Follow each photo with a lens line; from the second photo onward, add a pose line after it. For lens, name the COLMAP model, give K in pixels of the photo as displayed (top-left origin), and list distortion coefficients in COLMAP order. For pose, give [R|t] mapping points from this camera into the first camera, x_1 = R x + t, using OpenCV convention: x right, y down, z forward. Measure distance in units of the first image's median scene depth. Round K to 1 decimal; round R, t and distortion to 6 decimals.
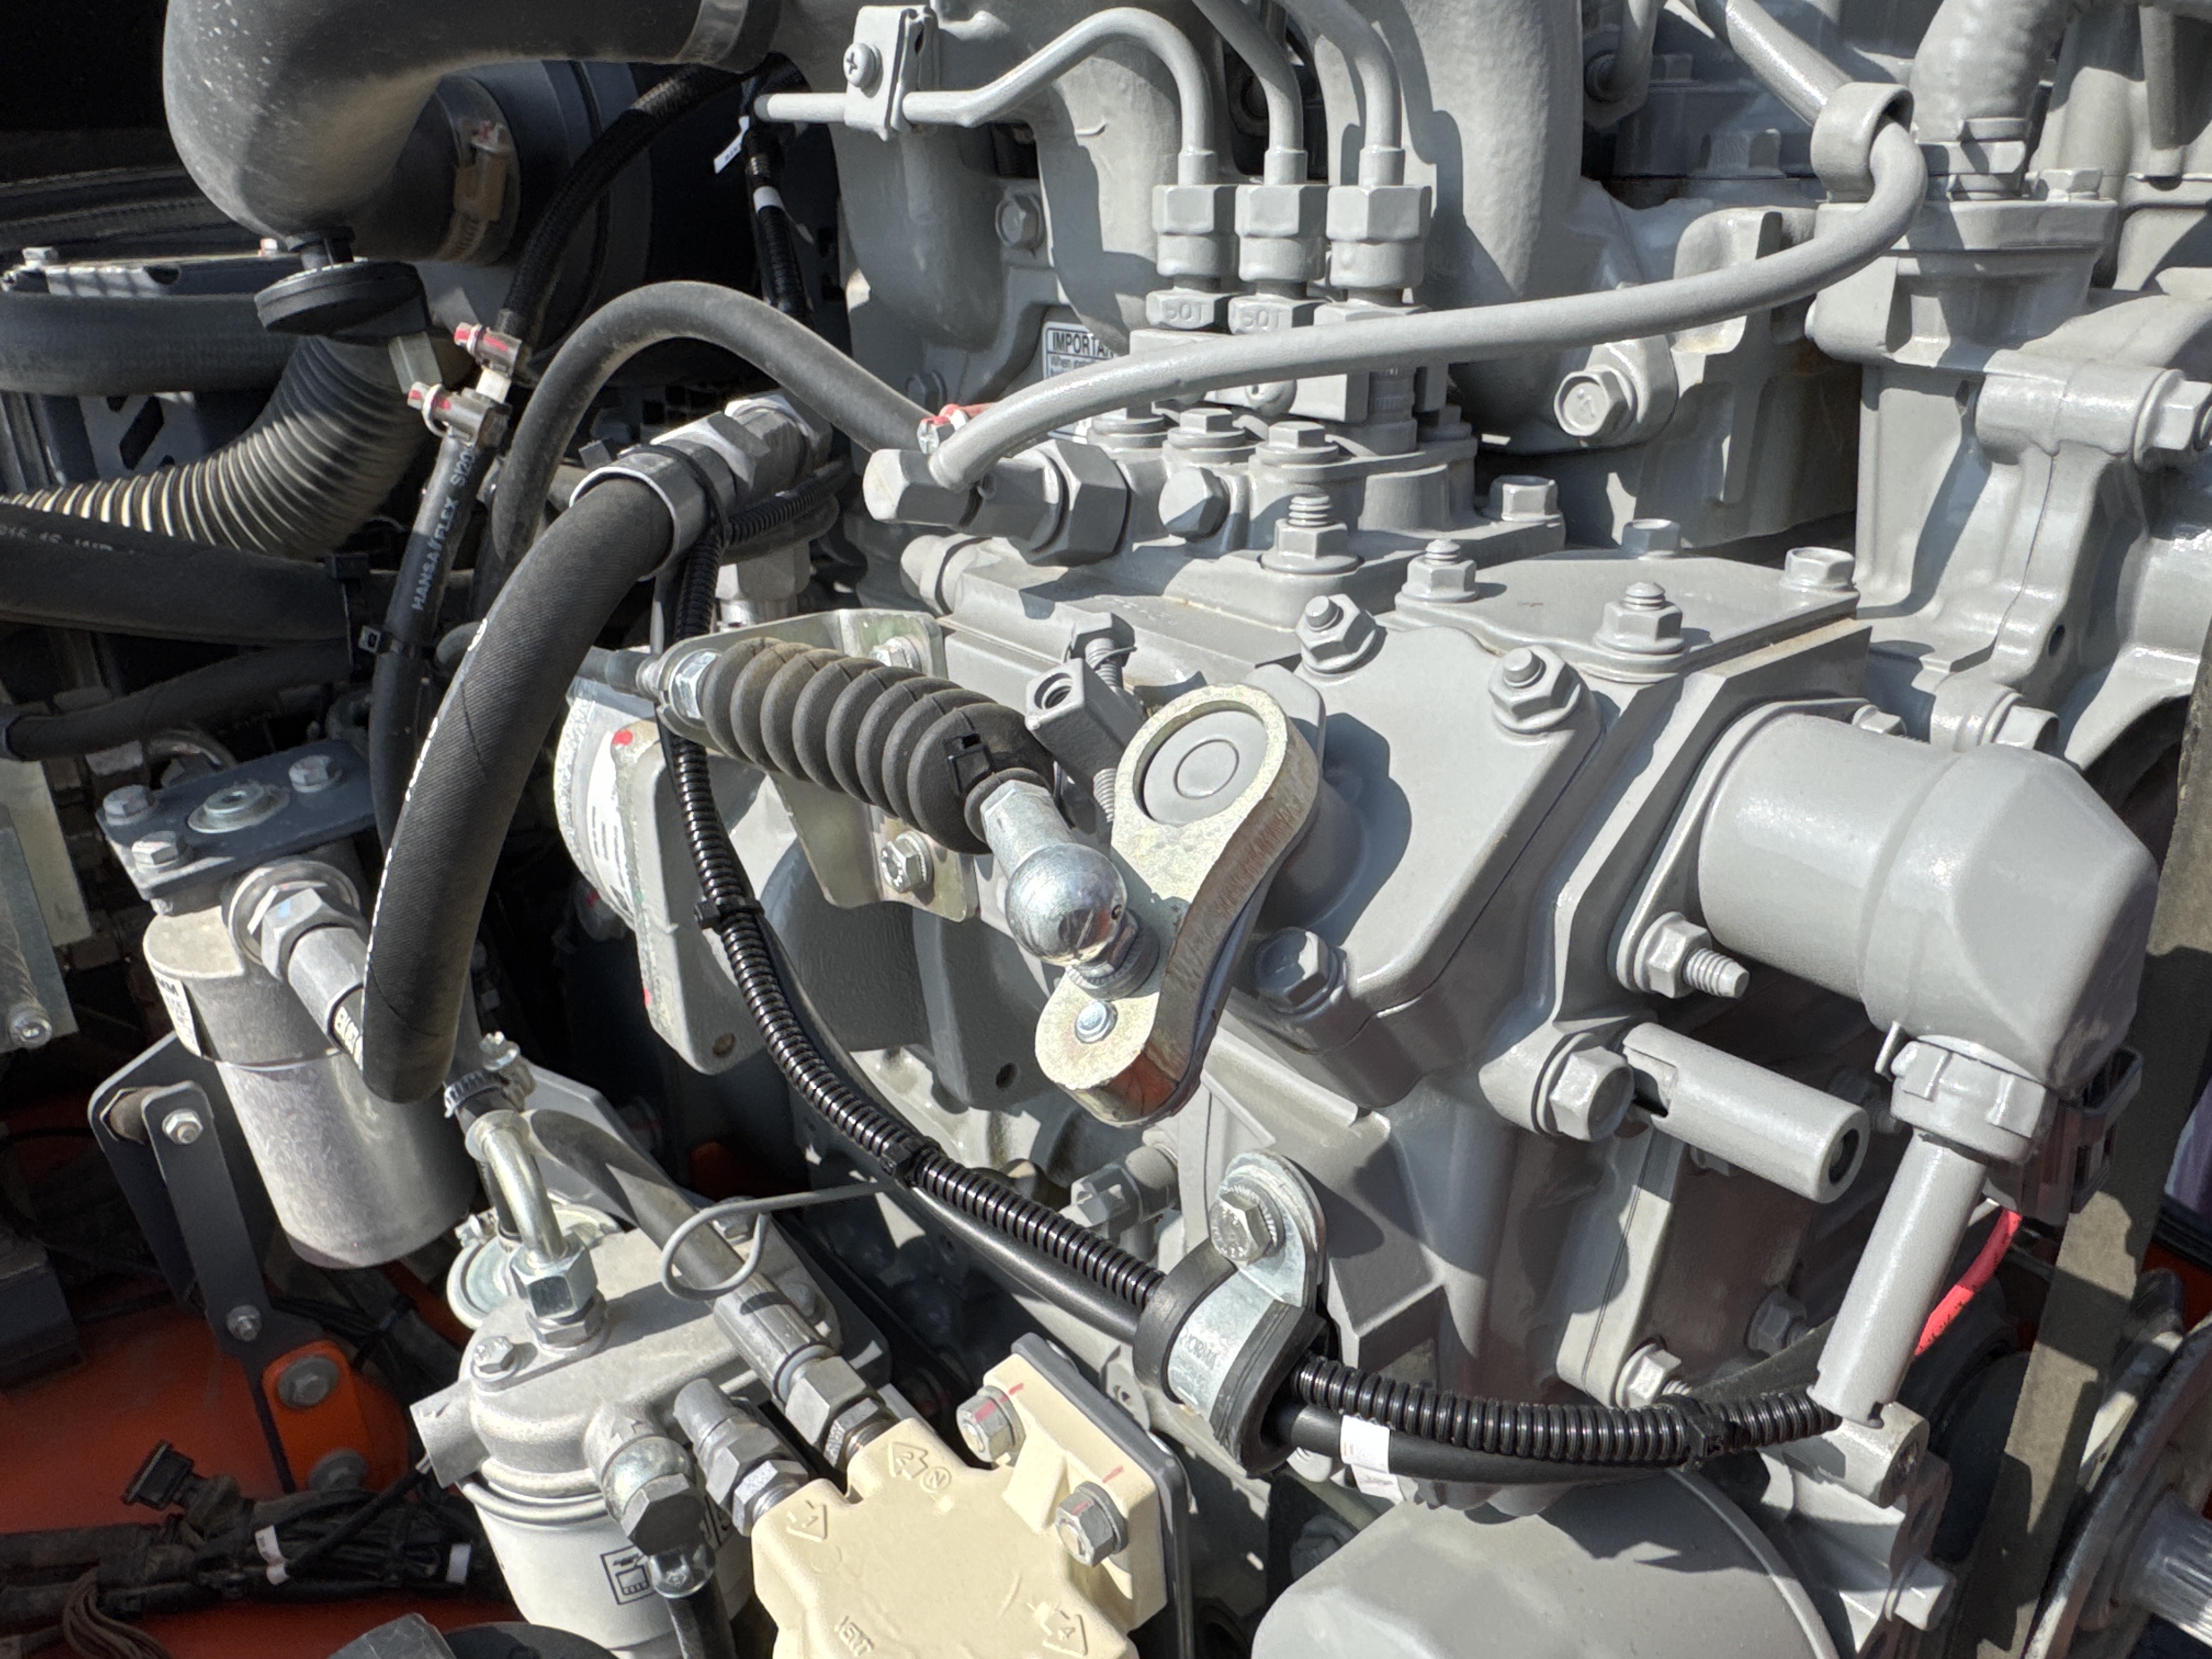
lens RADIAL K [[1581.5, 0, 1106.0], [0, 1581.5, 829.5], [0, 0, 1]] dist [-0.006954, 0.006398]
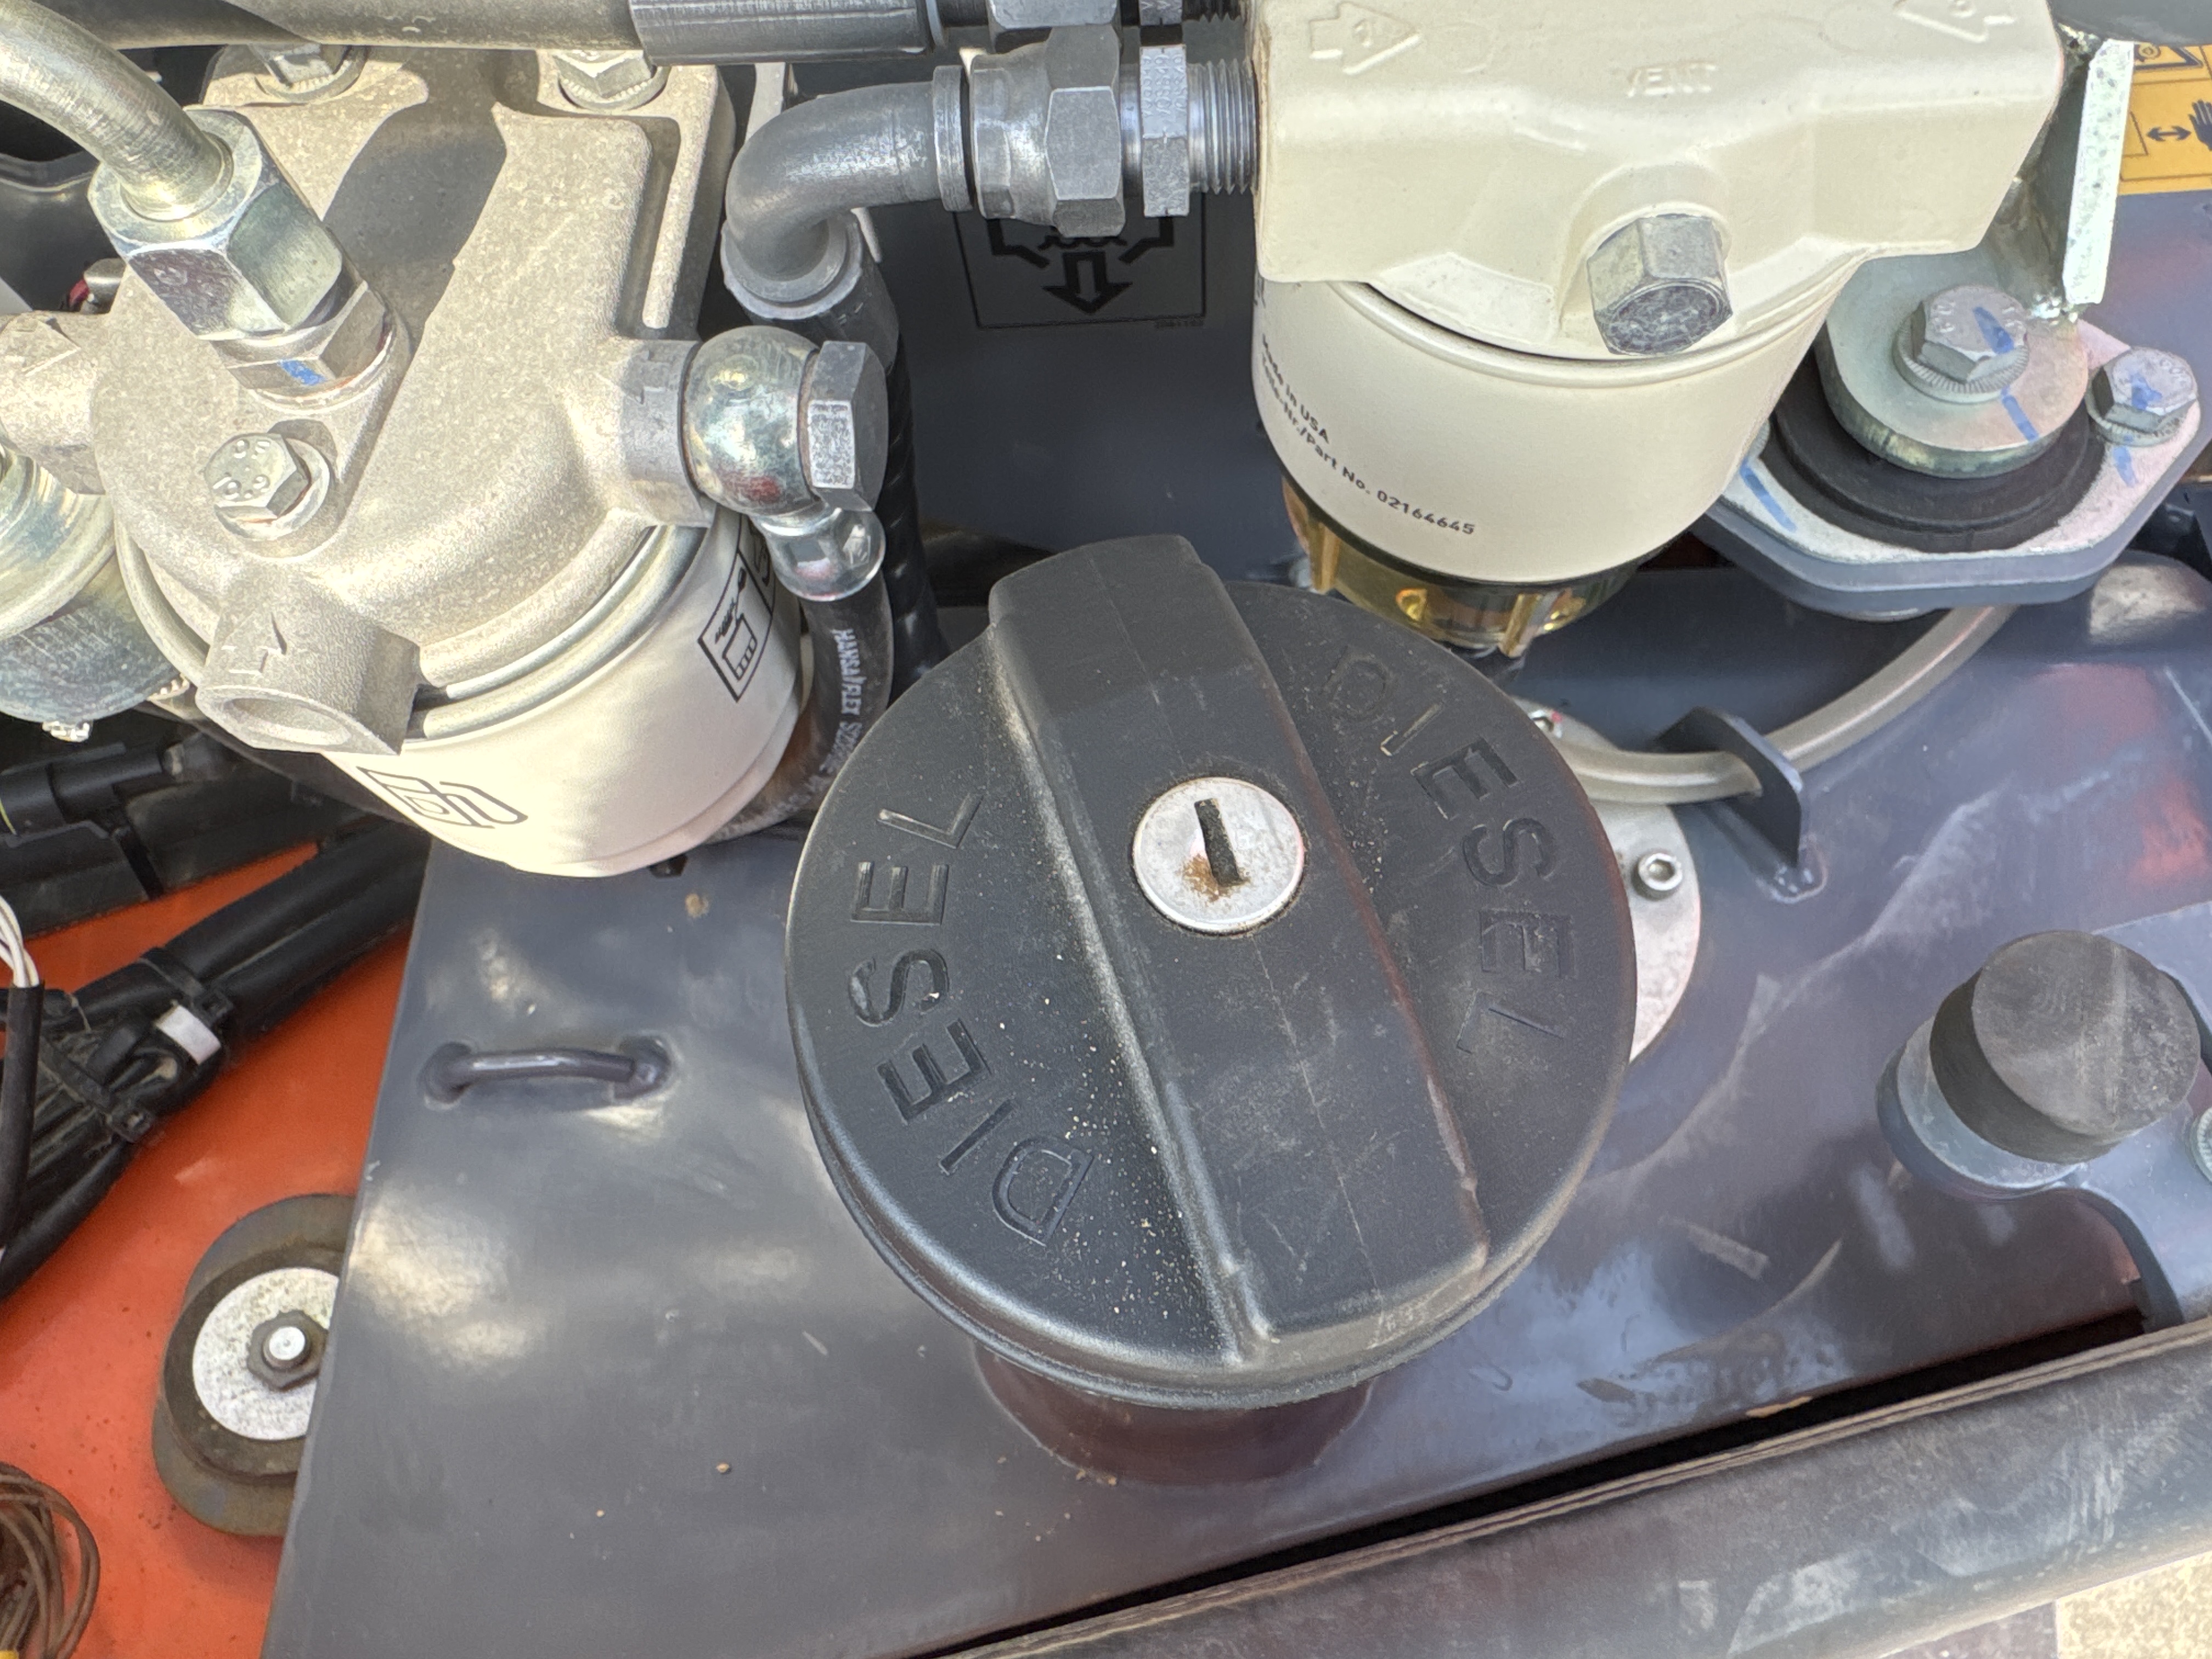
lens RADIAL K [[1581.5, 0, 1106.0], [0, 1581.5, 829.5], [0, 0, 1]] dist [-0.006954, 0.006398]
pose [[0.635028, -0.715551, 0.291080, -0.497095], [0.385774, 0.620209, 0.683021, 0.218486], [-0.669267, -0.321446, 0.669891, 0.613428]]
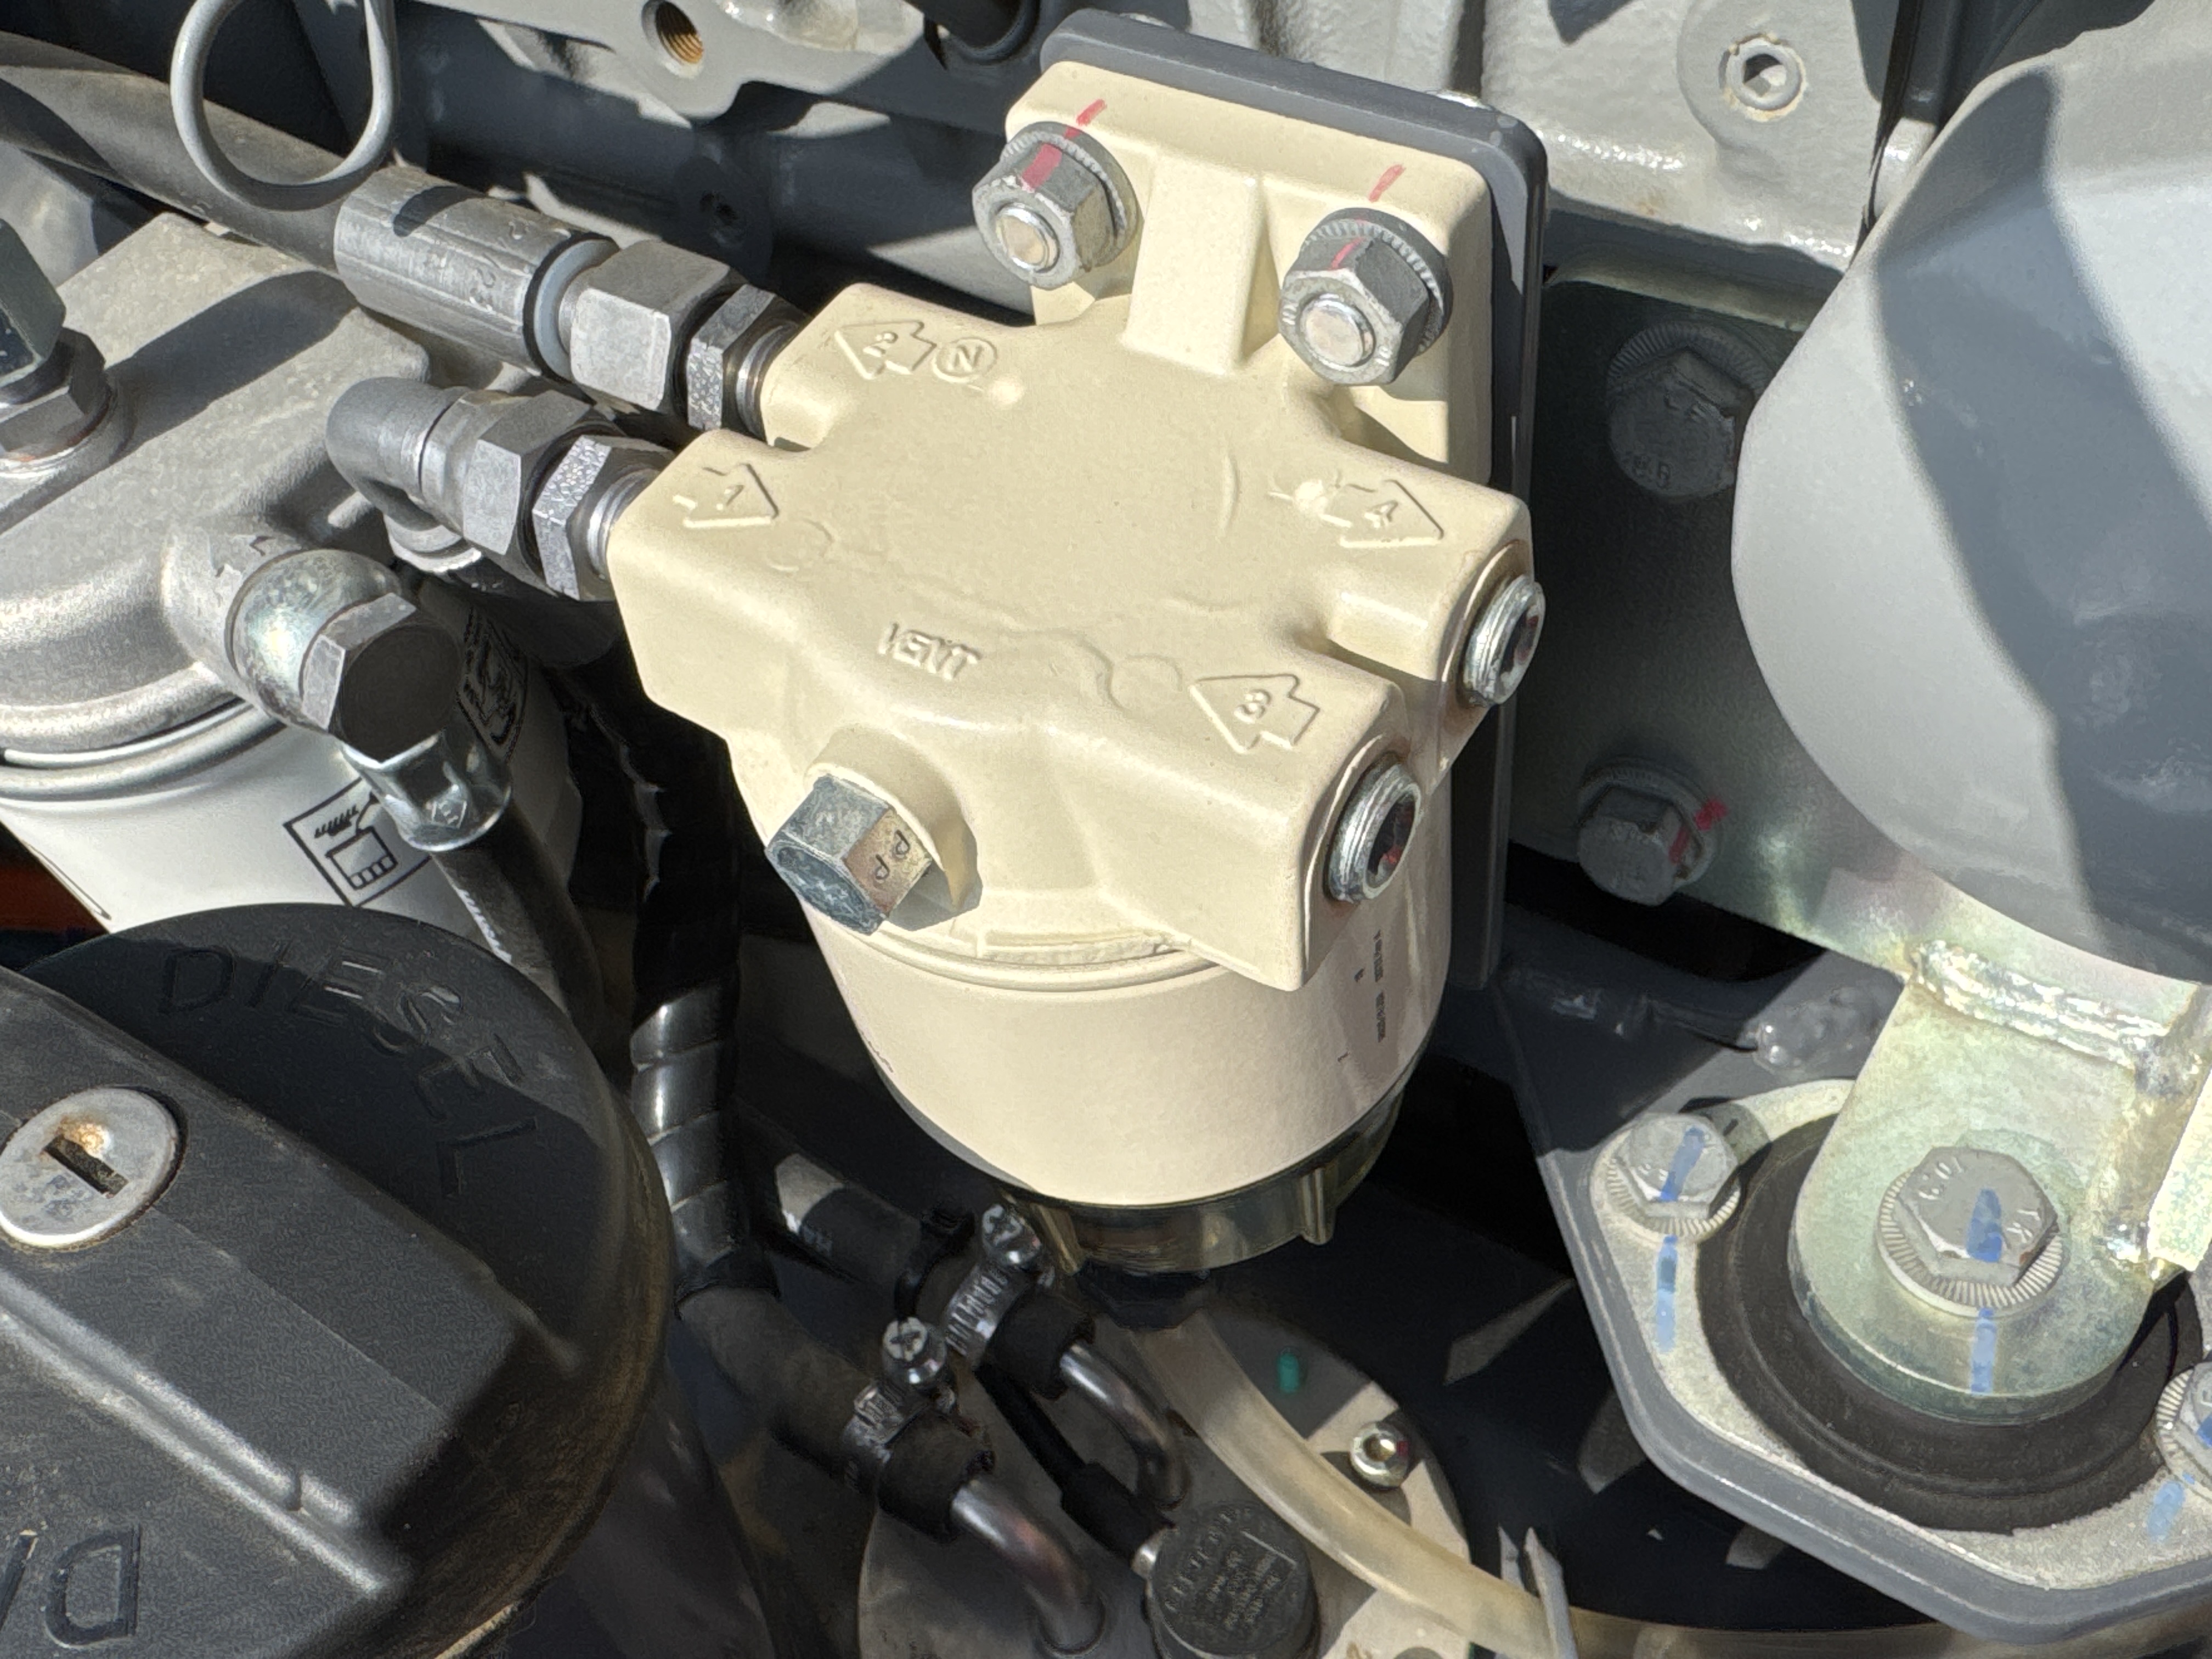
lens RADIAL K [[2027.9, 0, 1106.0], [0, 2027.9, 829.5], [0, 0, 1]] dist [-0.003492, 0.002687]
pose [[0.953979, -0.273331, 0.123345, -0.168130], [0.205947, 0.896162, 0.393039, 0.294801], [-0.217967, -0.349548, 0.911212, 0.389975]]
